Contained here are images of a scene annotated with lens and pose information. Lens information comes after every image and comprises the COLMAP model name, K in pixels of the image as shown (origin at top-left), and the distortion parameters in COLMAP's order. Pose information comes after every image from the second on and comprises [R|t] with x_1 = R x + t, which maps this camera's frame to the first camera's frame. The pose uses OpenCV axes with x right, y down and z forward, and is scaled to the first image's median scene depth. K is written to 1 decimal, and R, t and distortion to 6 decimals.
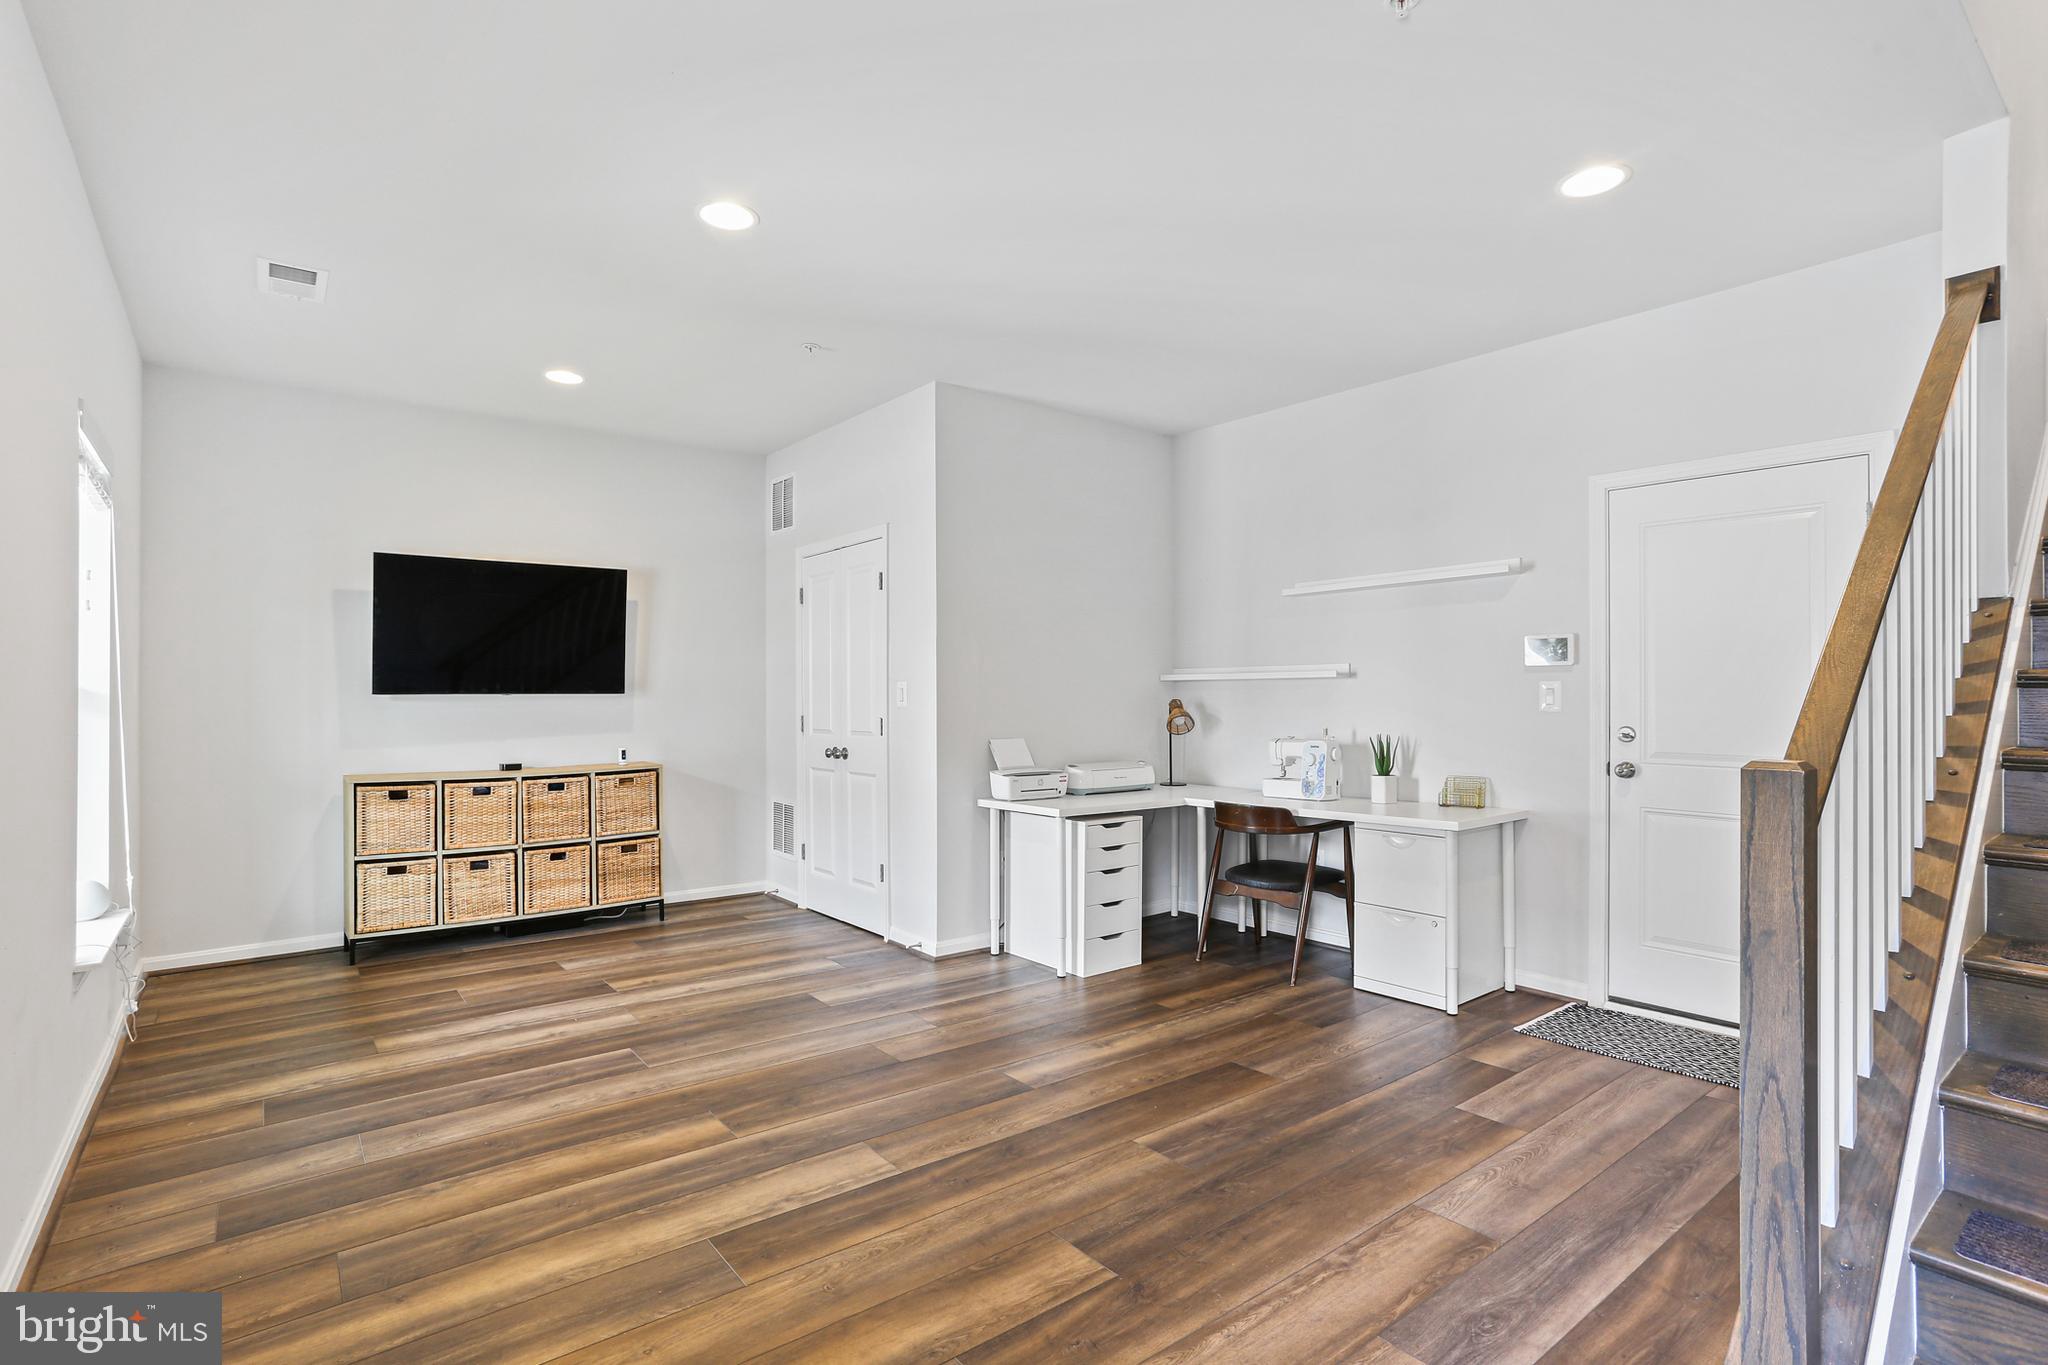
lens RADIAL K [[1000.7, 0, 1026.0], [0, 1000.7, 687.3], [0, 0, 1]] dist [-0.040666, 0.019252]
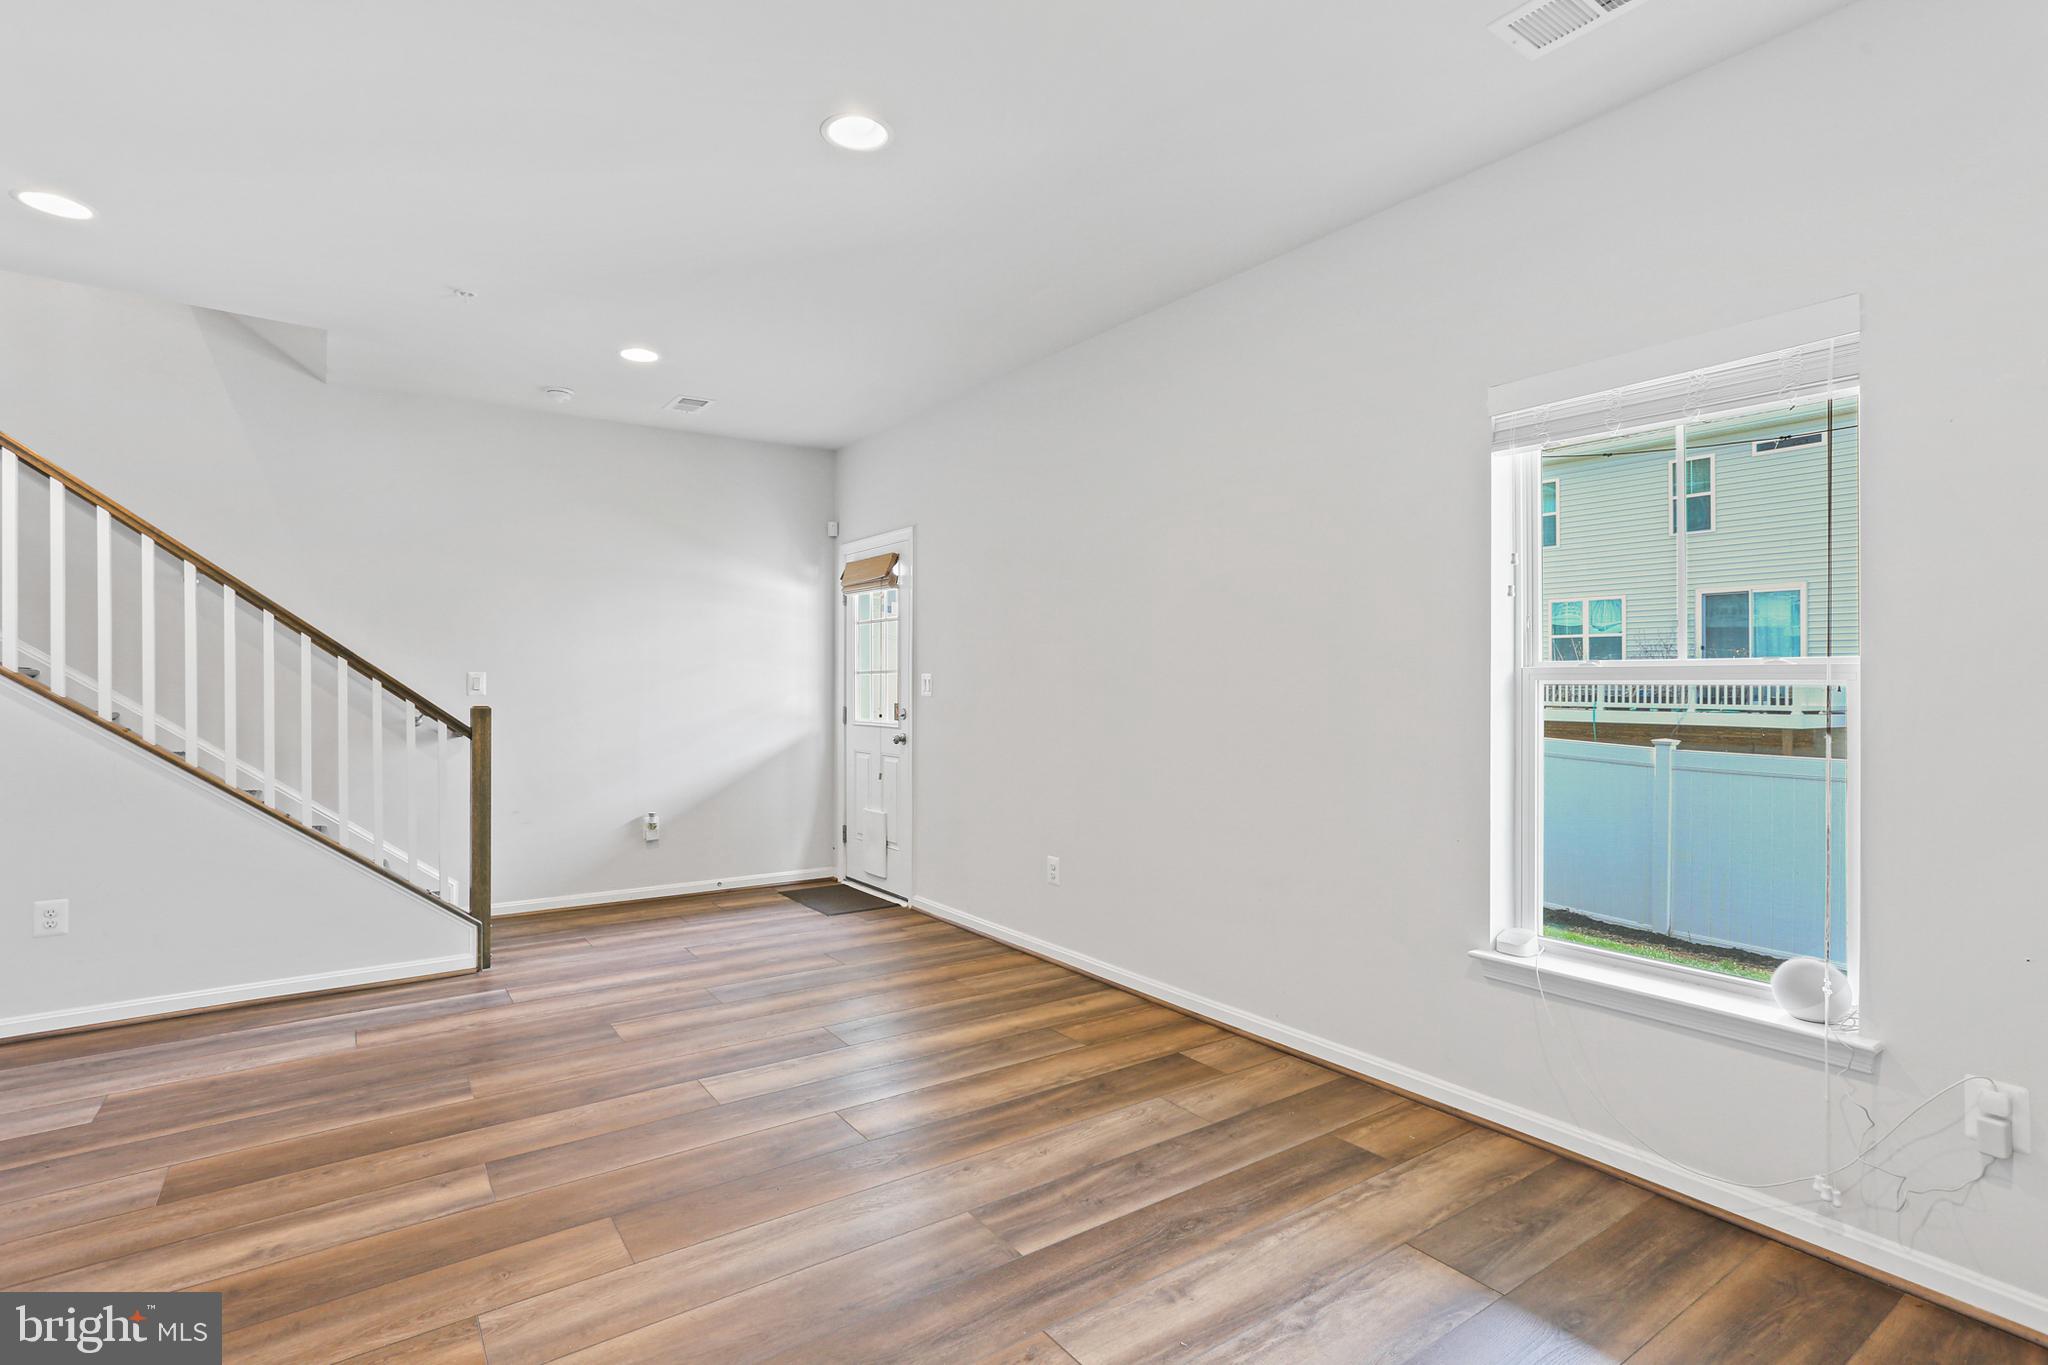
lens RADIAL K [[1000.7, 0, 1024.9], [0, 1000.7, 679.8], [0, 0, 1]] dist [-0.040666, 0.019252]
pose [[-0.998453, 0.000492, 0.055602, -0.533457], [0.000040, 0.999967, -0.008117, 0.010867], [-0.055604, -0.008102, -0.998420, 1.980768]]
